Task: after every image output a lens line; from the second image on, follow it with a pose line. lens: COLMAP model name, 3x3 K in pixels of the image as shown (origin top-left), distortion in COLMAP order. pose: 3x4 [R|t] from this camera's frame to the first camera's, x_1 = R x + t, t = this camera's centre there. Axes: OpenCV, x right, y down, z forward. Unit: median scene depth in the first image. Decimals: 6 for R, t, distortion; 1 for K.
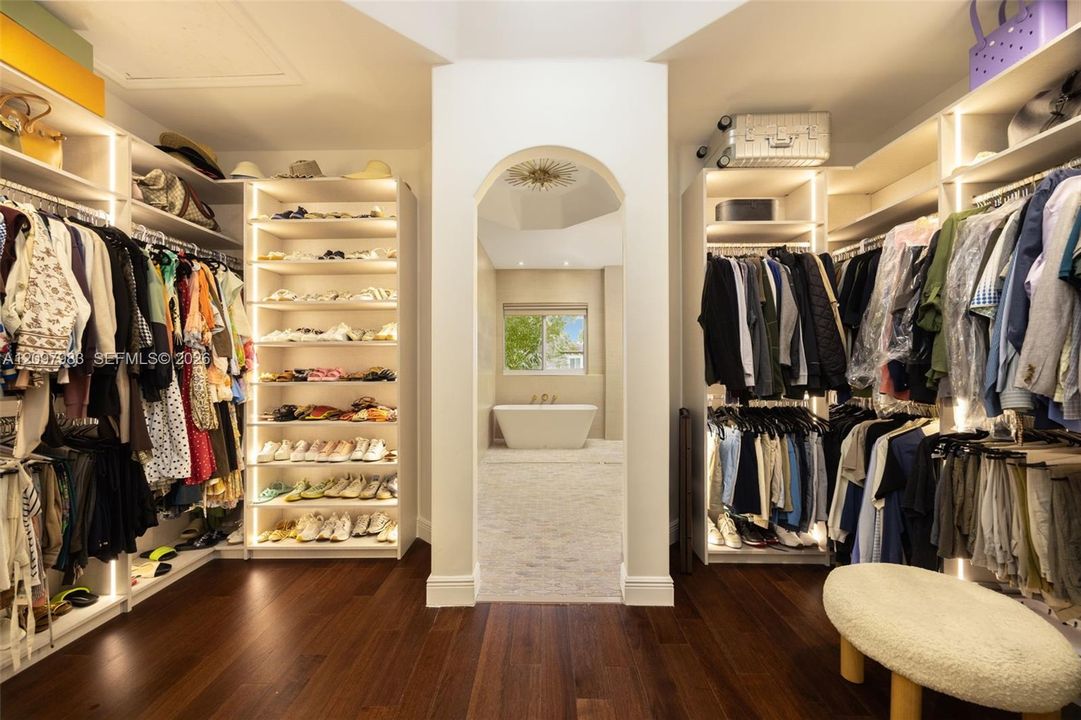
lens RADIAL K [[522.0, 0, 540.5], [0, 522.0, 360.0], [0, 0, 1]] dist [0.002417, 0.000167]
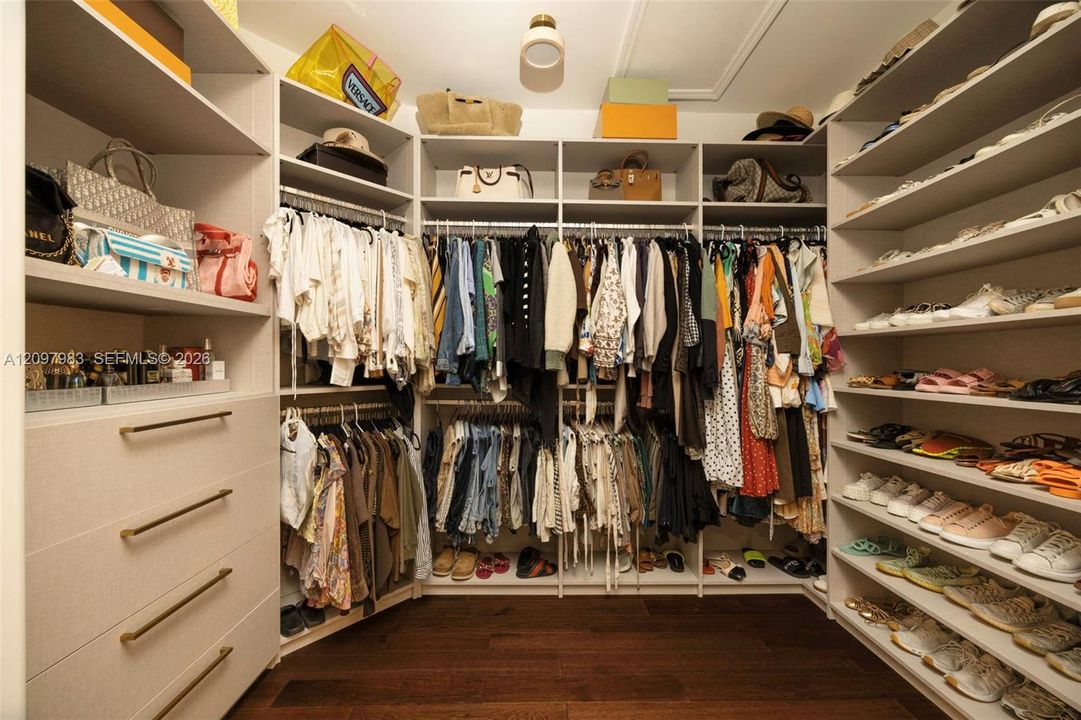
lens RADIAL K [[417.8, 0, 540.5], [0, 417.8, 360.0], [0, 0, 1]] dist [-0.000013, -0.000098]
pose [[0.020533, 0.003389, -0.999783, 0.039683], [0.005644, 0.999978, 0.003505, 0.000316], [0.999773, -0.005715, 0.020513, 0.612623]]
